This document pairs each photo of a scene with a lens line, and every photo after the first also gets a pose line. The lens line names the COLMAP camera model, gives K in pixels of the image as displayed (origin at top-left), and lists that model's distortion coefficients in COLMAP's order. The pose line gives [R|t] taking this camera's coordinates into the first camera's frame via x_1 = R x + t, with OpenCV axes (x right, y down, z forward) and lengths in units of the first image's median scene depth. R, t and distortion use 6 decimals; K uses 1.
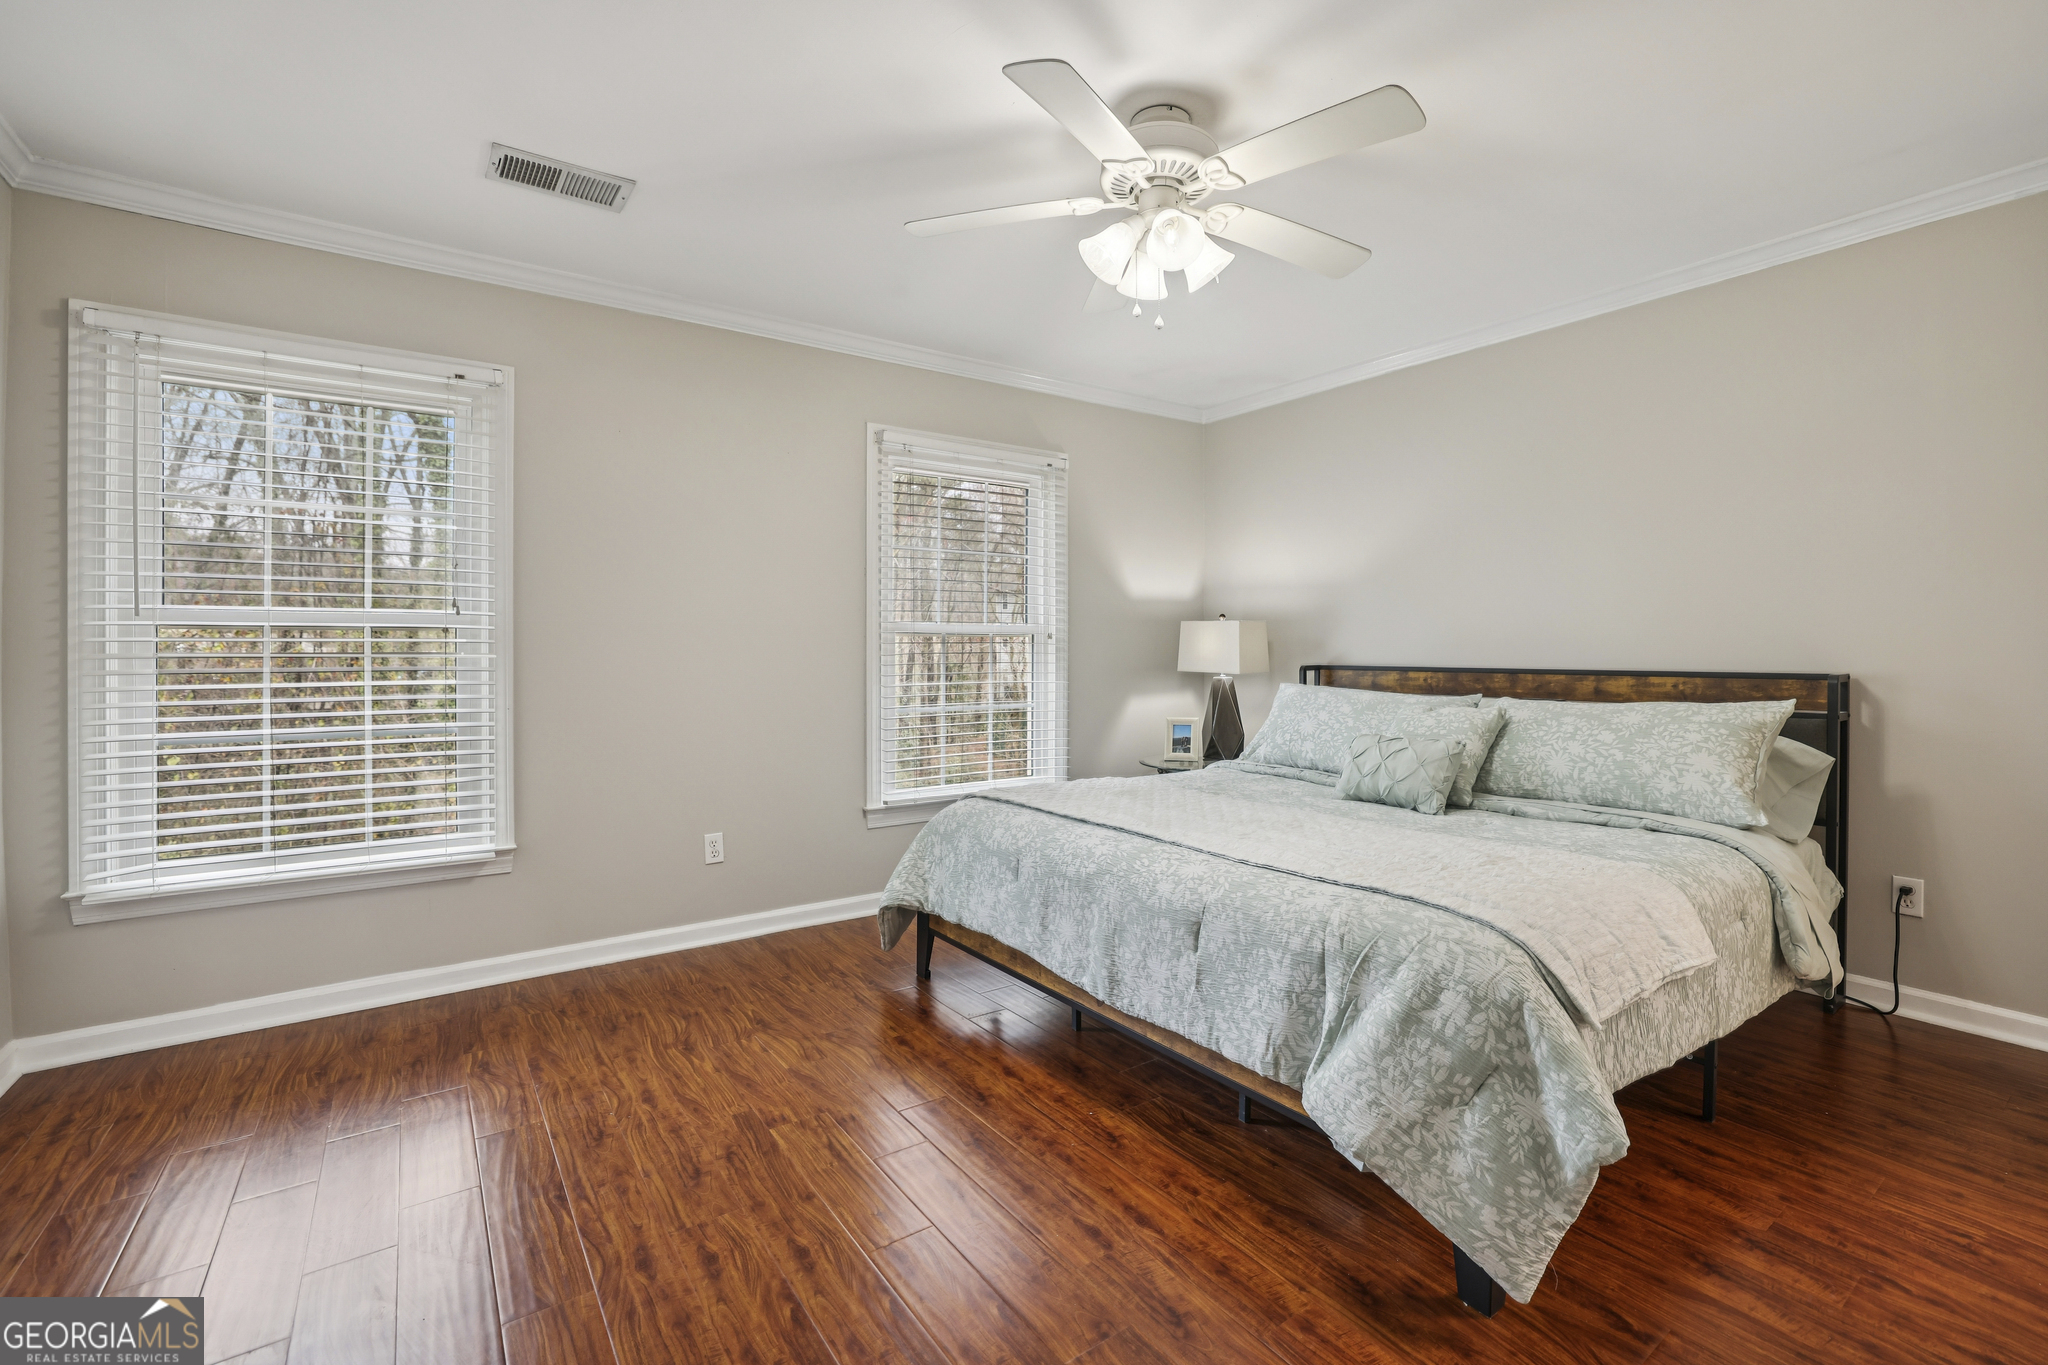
lens RADIAL K [[878.3, 0, 1029.5], [0, 878.3, 658.9], [0, 0, 1]] dist [-0.043468, 0.014762]
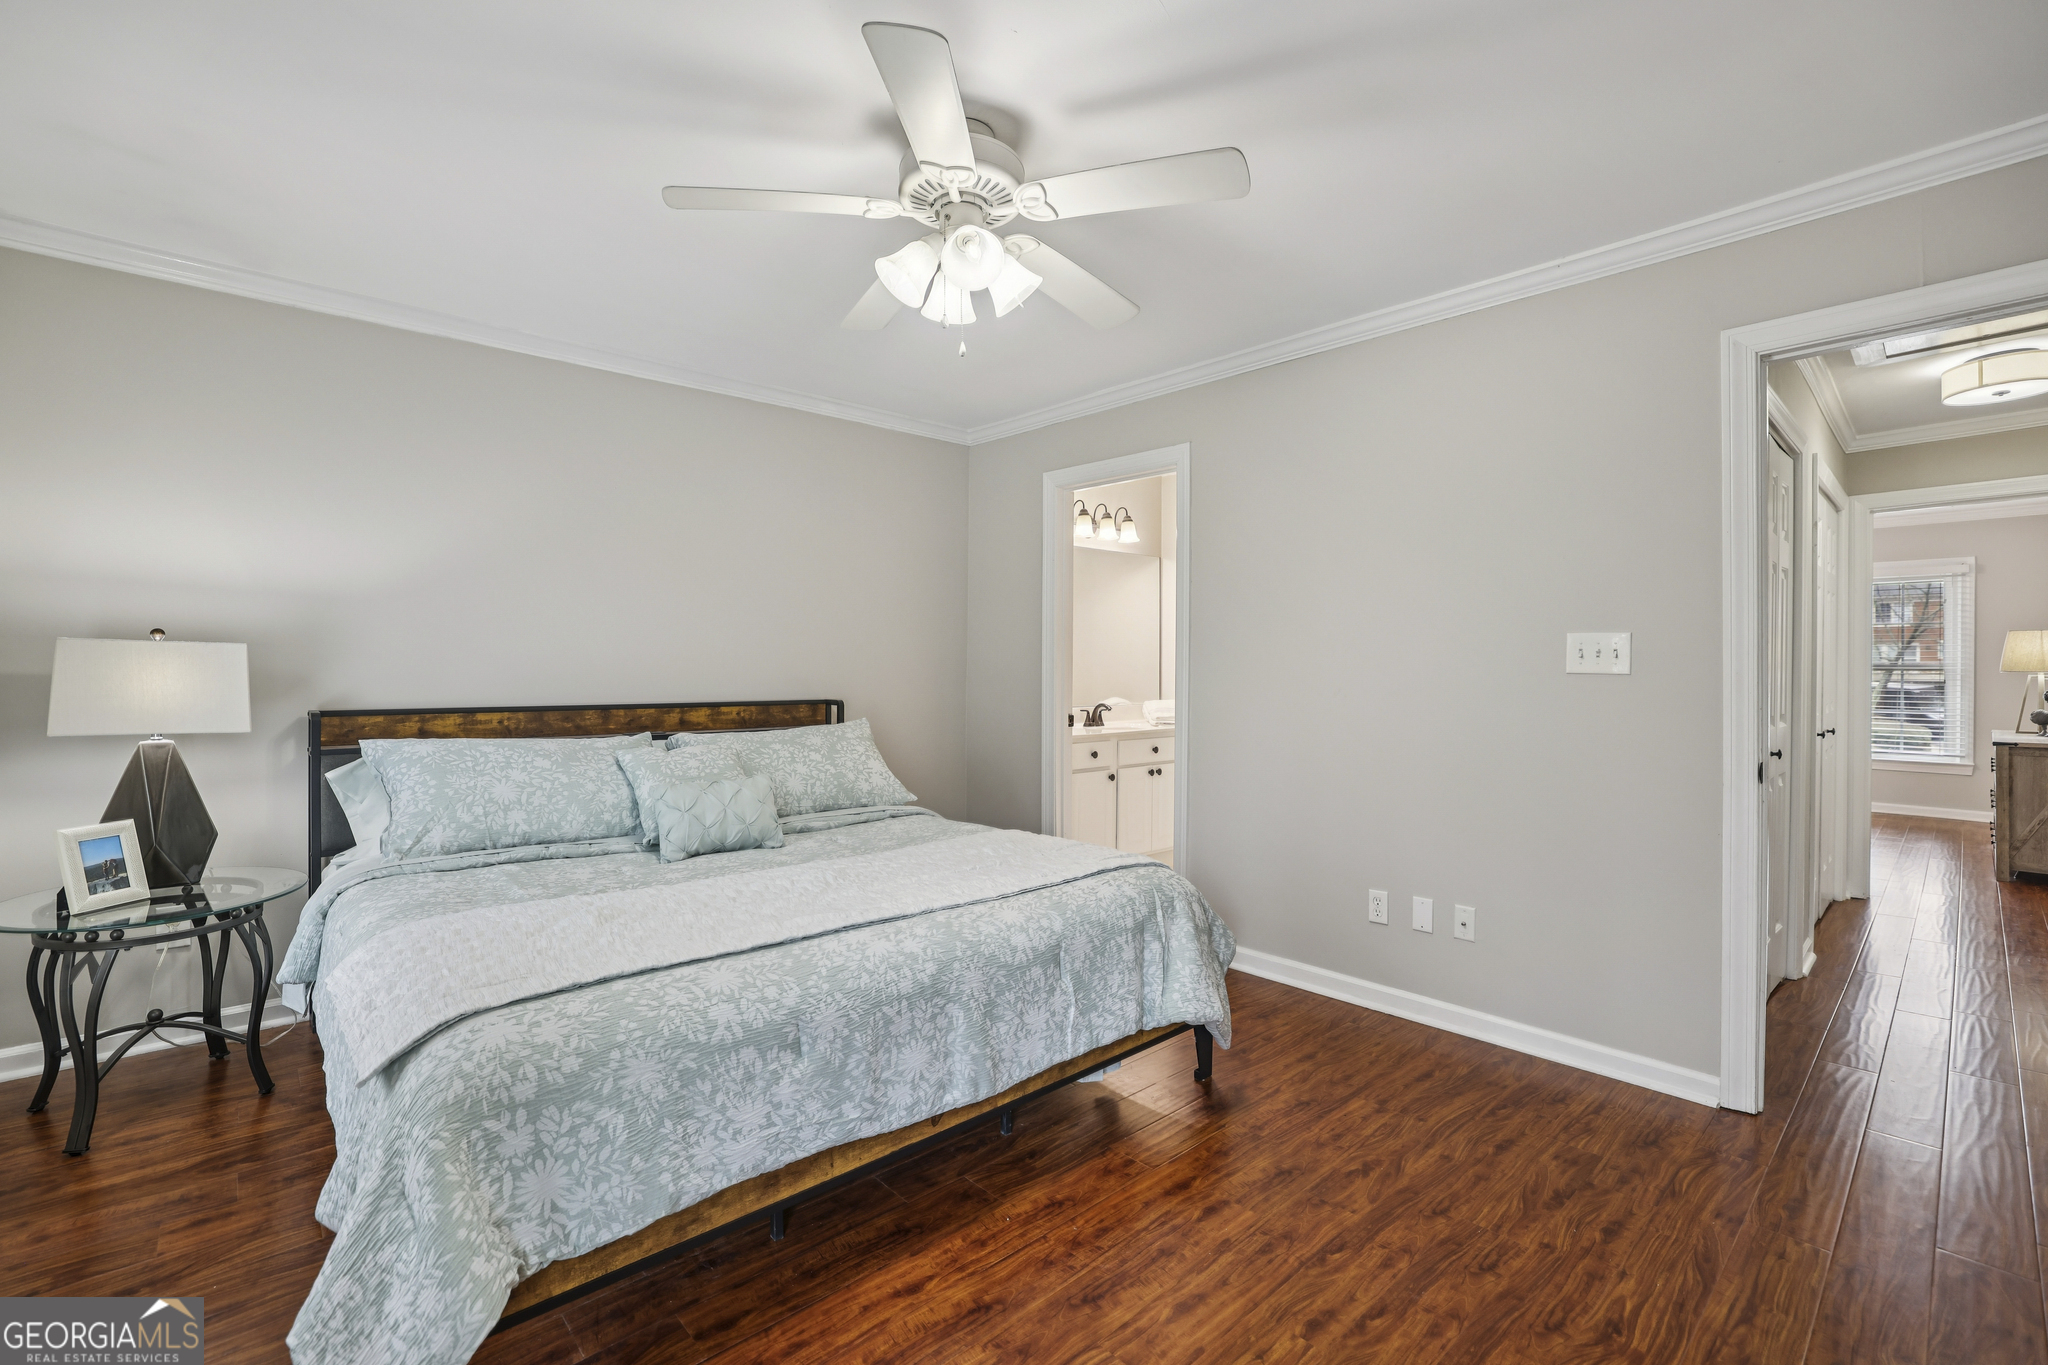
lens RADIAL K [[892.2, 0, 1018.4], [0, 892.2, 704.5], [0, 0, 1]] dist [-0.045020, 0.015902]
pose [[-0.112374, -0.036830, 0.992983, -0.682484], [0.006181, 0.999268, 0.037763, -0.033320], [-0.993647, 0.010381, -0.112064, 0.915199]]
